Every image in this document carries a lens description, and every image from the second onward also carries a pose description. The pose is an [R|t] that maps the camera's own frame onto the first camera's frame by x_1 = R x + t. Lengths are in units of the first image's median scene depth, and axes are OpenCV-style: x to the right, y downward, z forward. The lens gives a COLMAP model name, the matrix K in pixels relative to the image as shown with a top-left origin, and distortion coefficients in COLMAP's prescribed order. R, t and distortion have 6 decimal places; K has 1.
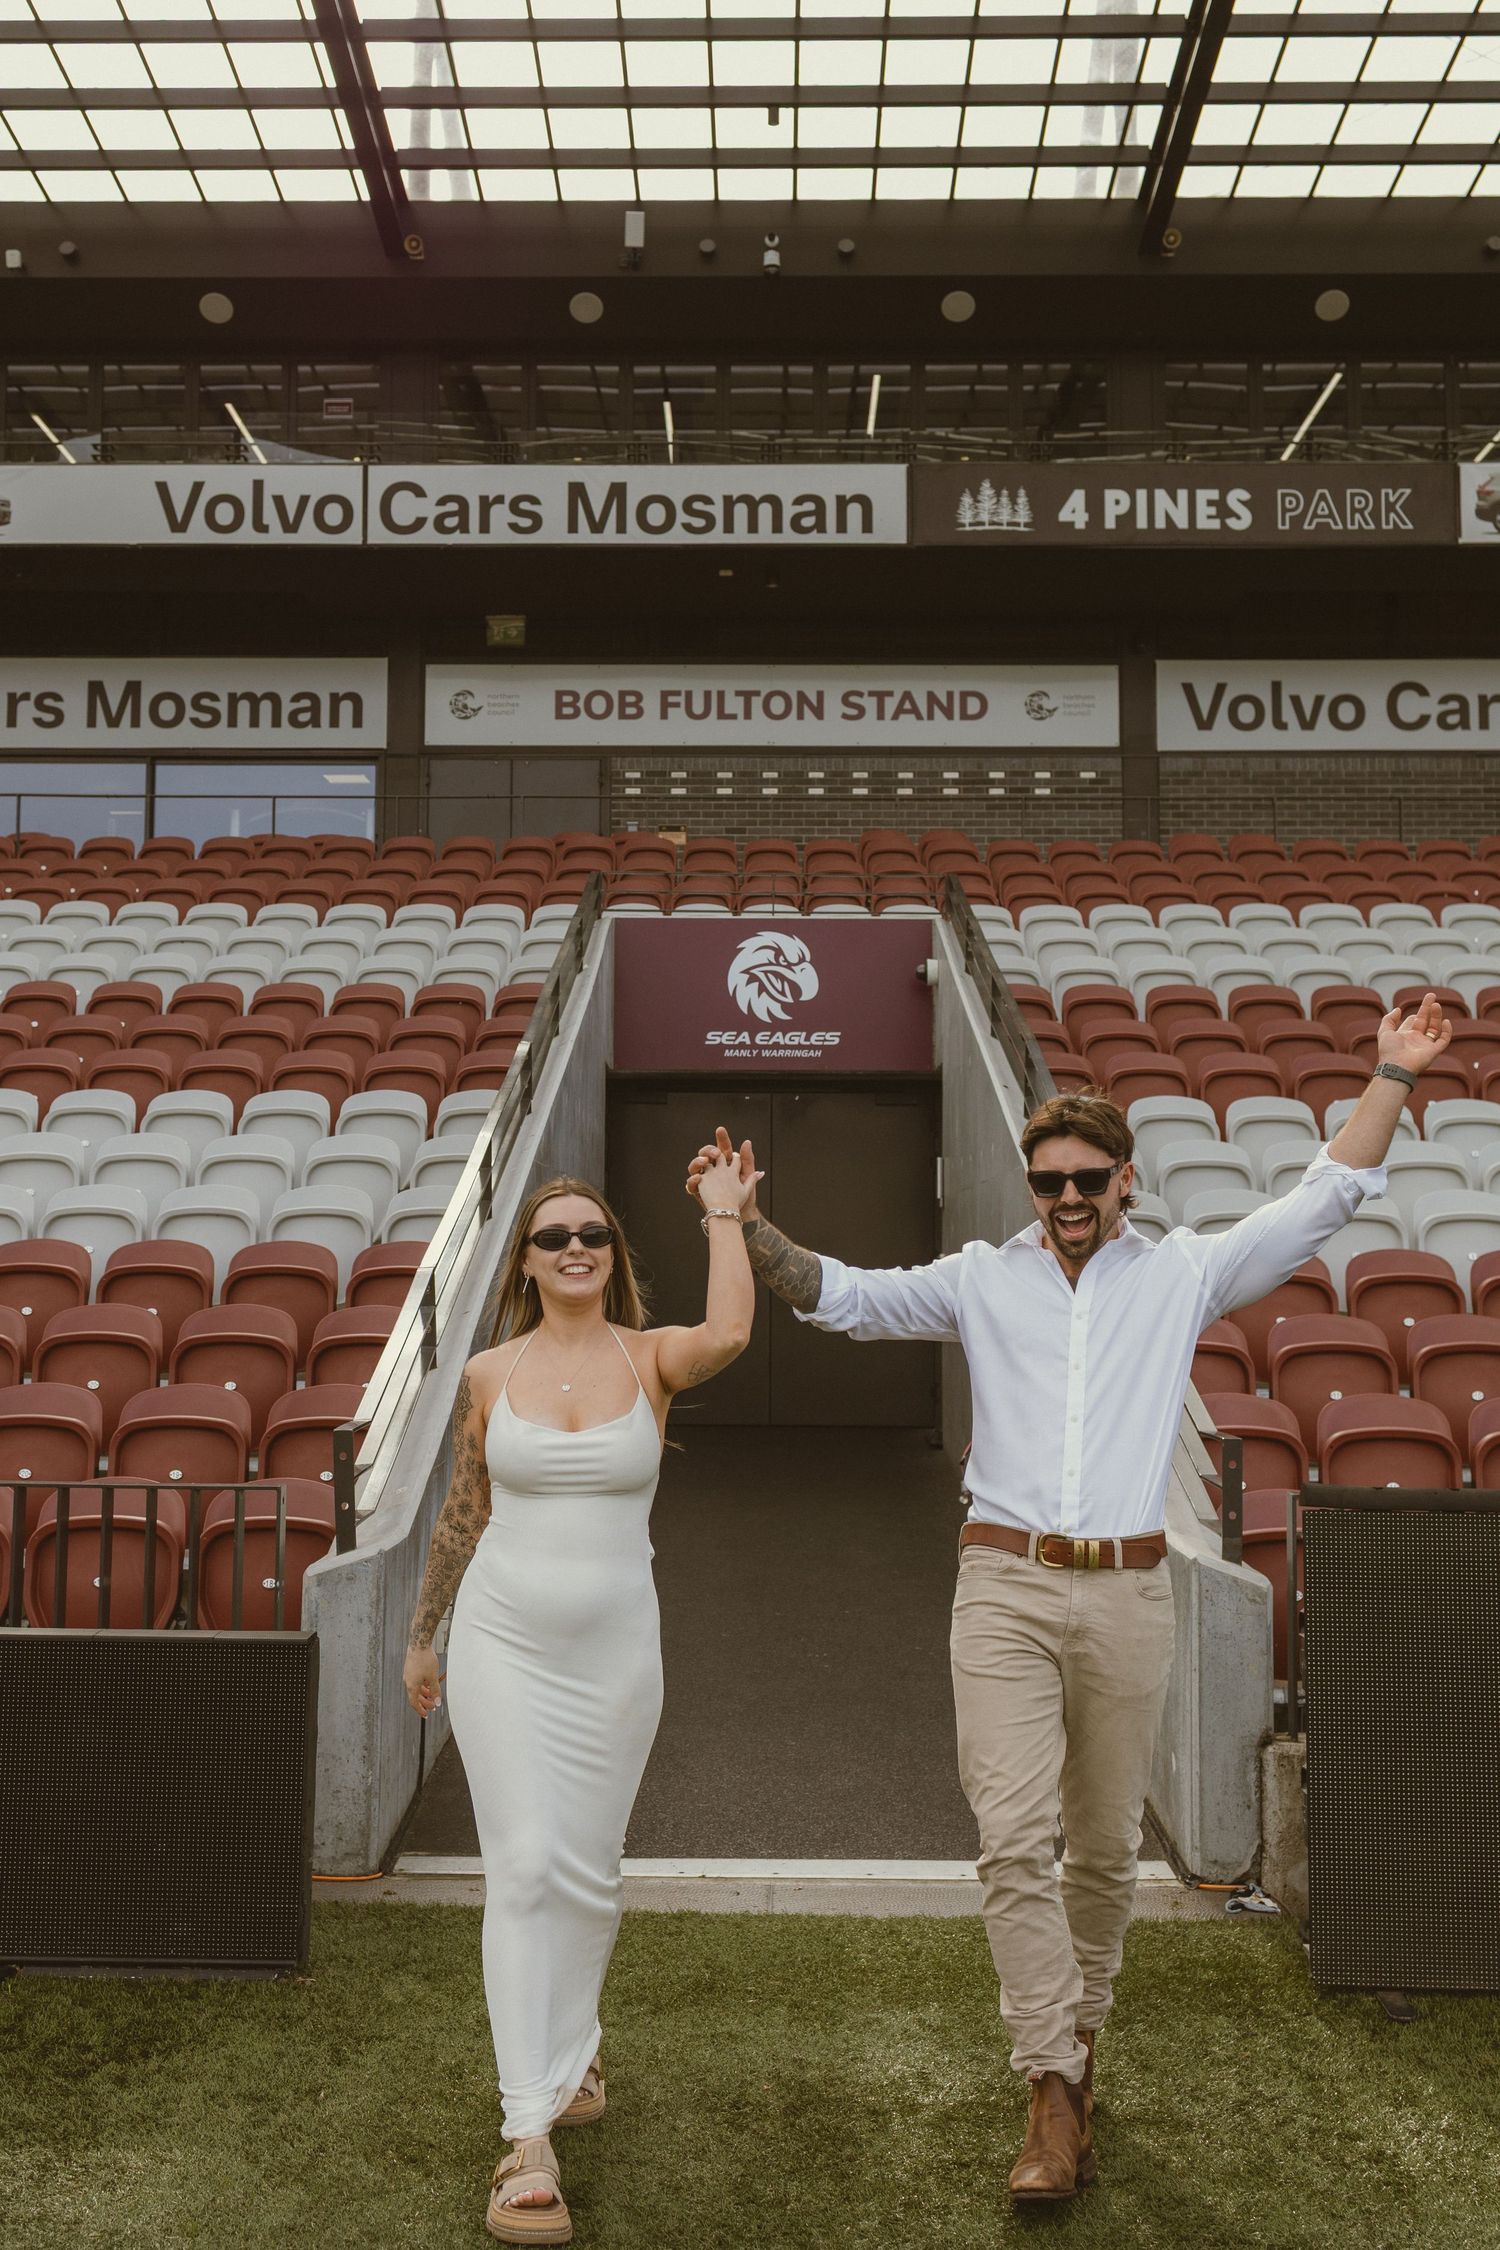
lens RADIAL K [[2560.6, 0, 750.0], [0, 2560.6, 1125.0], [0, 0, 1]] dist [-0.002208, 0.036518]
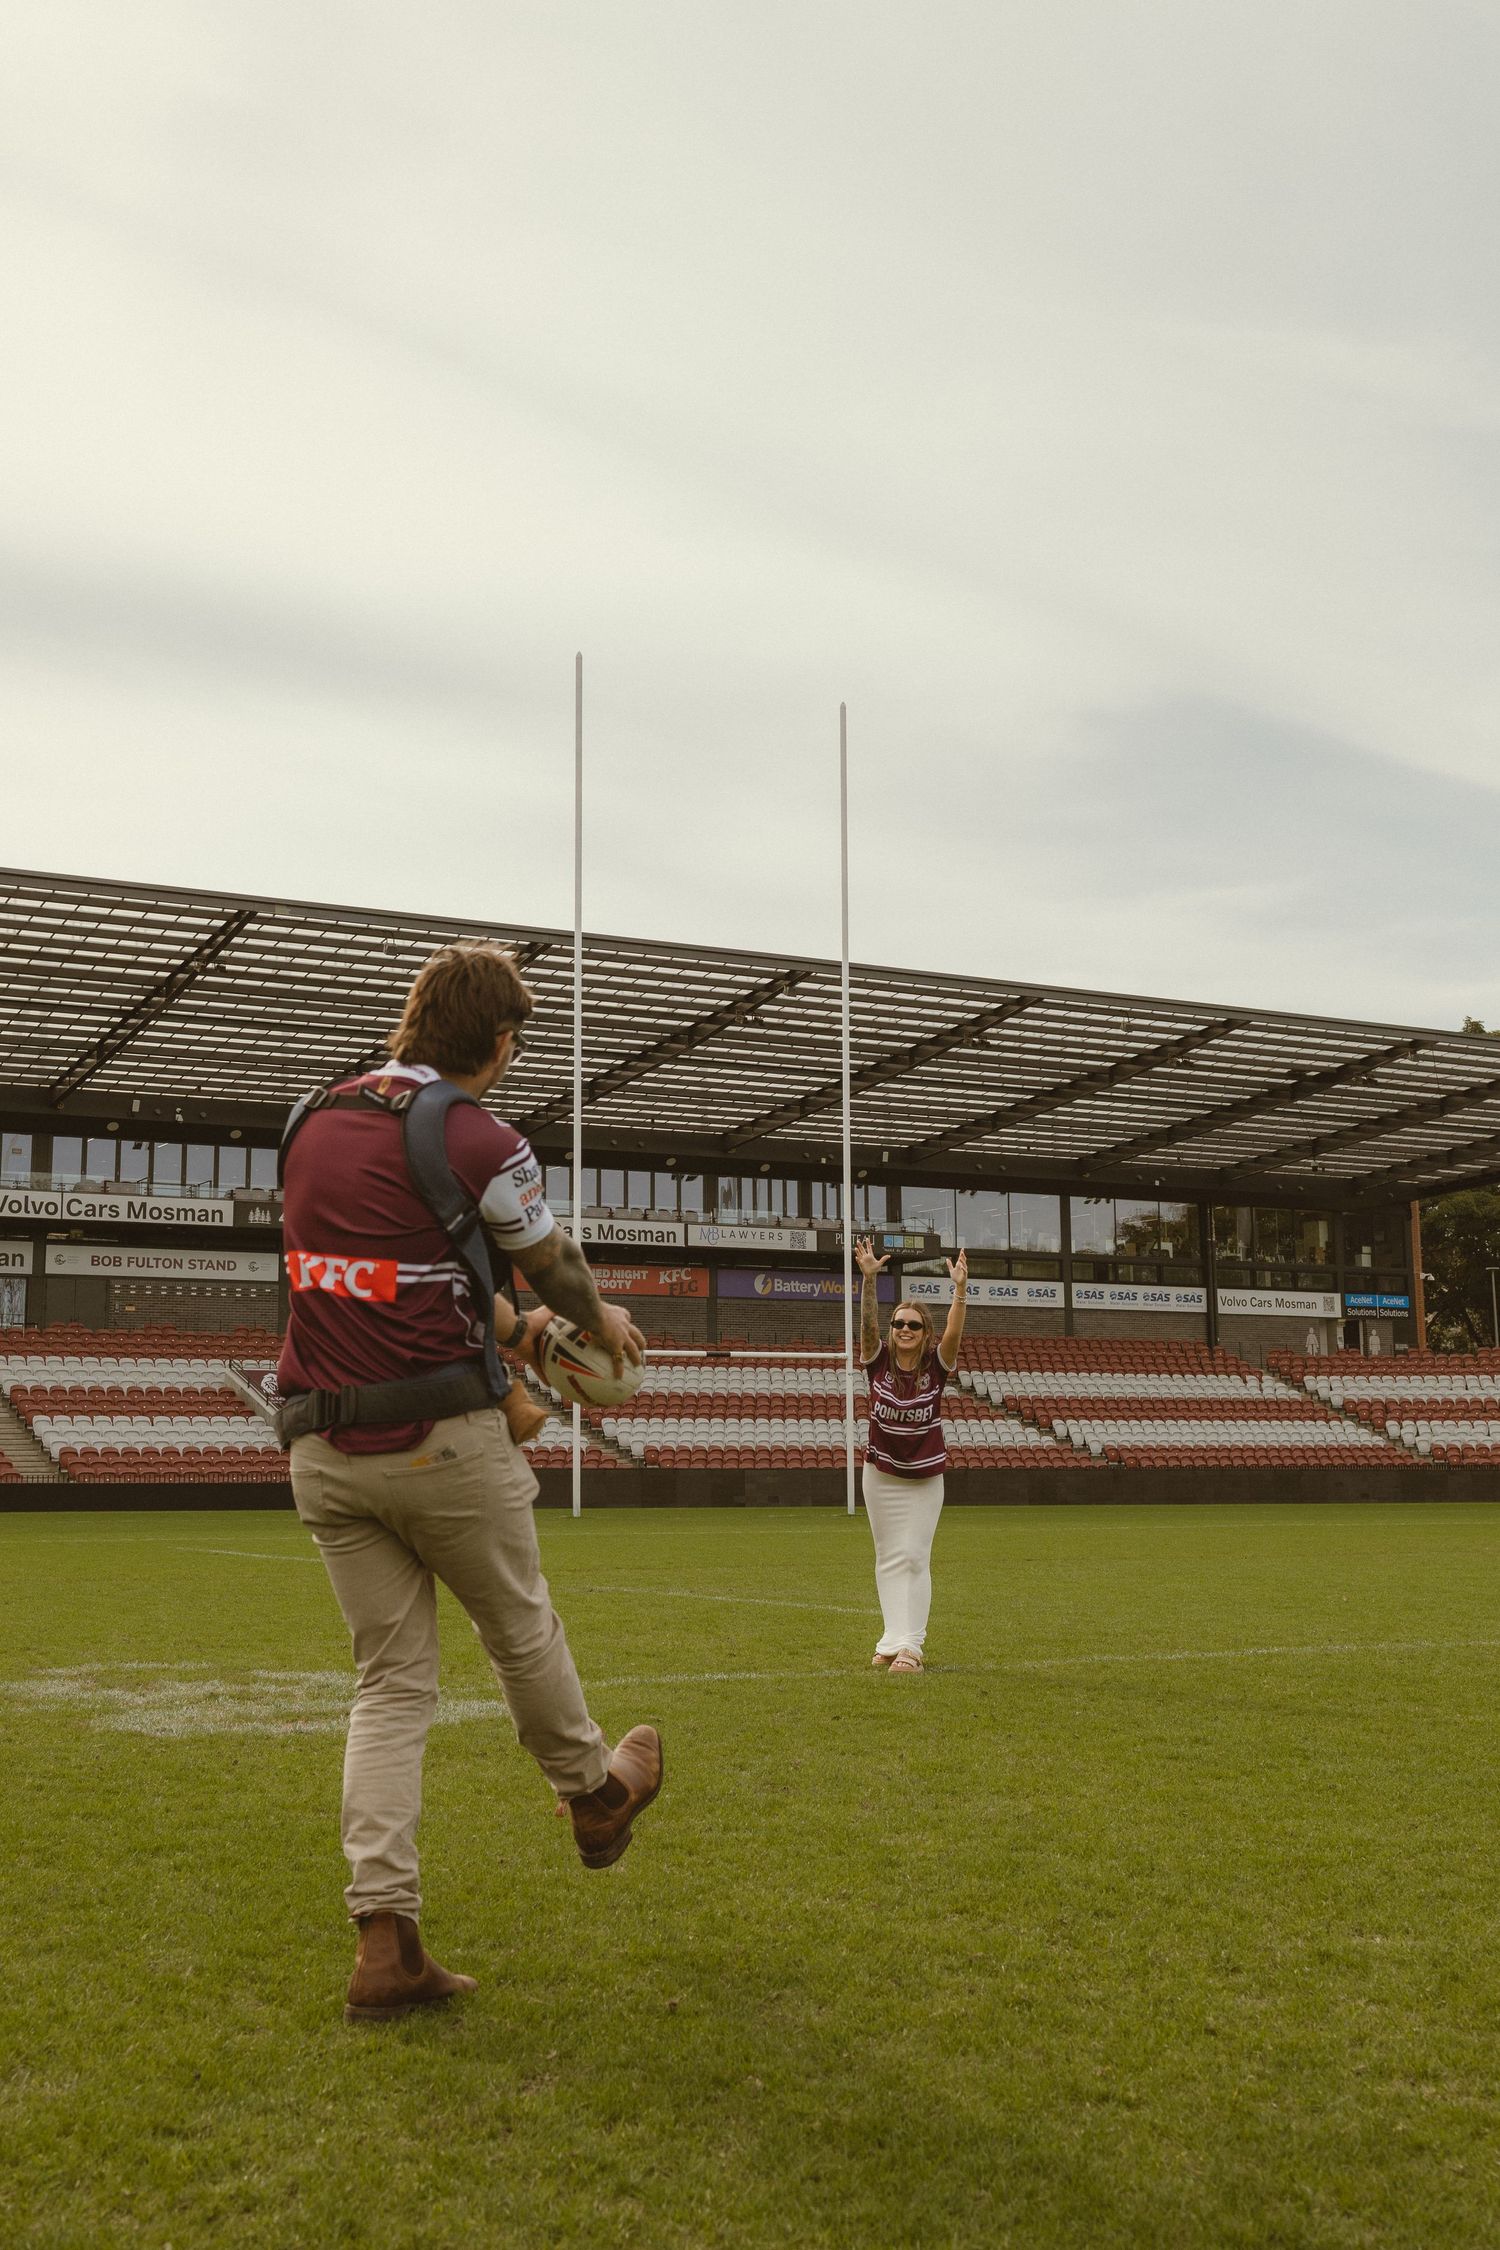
lens RADIAL K [[2560.6, 0, 750.0], [0, 2560.6, 1125.0], [0, 0, 1]] dist [-0.002208, 0.036518]
pose [[0.840884, 0.058628, 0.538031, -1.024756], [-0.033384, 0.997841, -0.056556, -0.180459], [-0.540186, 0.029596, 0.841025, -1.848869]]
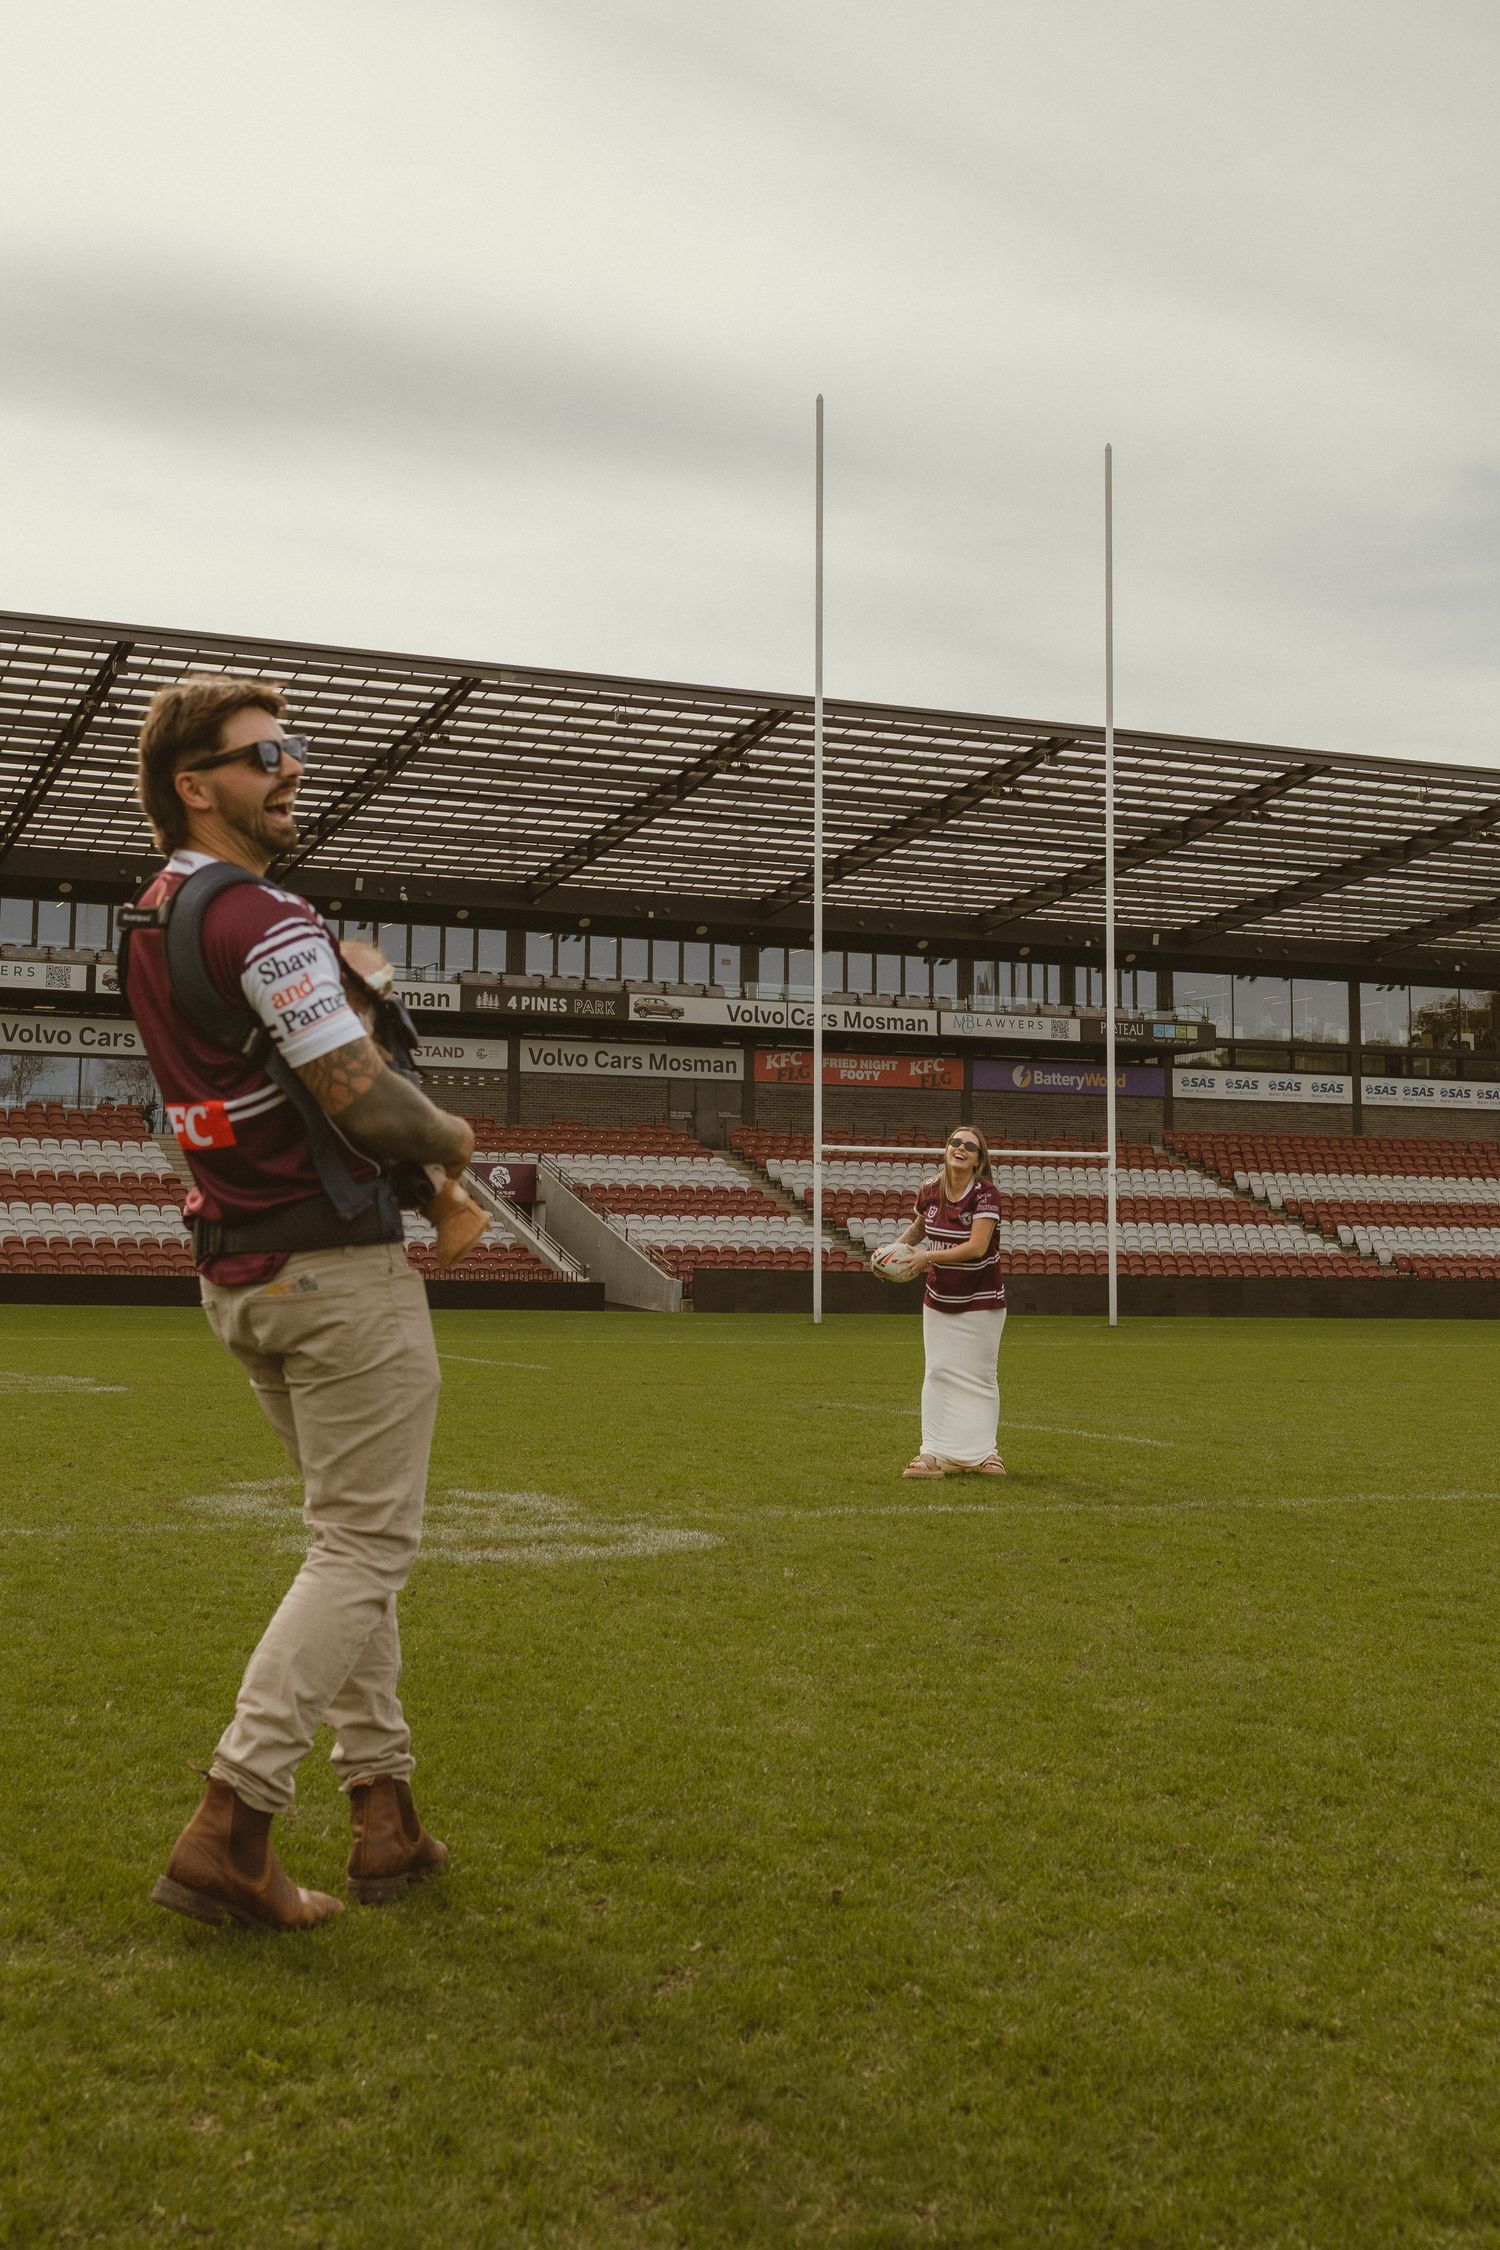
lens RADIAL K [[2696.6, 0, 750.3], [0, 2696.6, 1010.8], [0, 0, 1]] dist [-0.011224, 0.023152]
pose [[0.894270, 0.040001, 0.445737, -0.962150], [-0.039699, 0.999161, -0.010019, -0.194597], [-0.445764, -0.008736, 0.895108, -1.823044]]
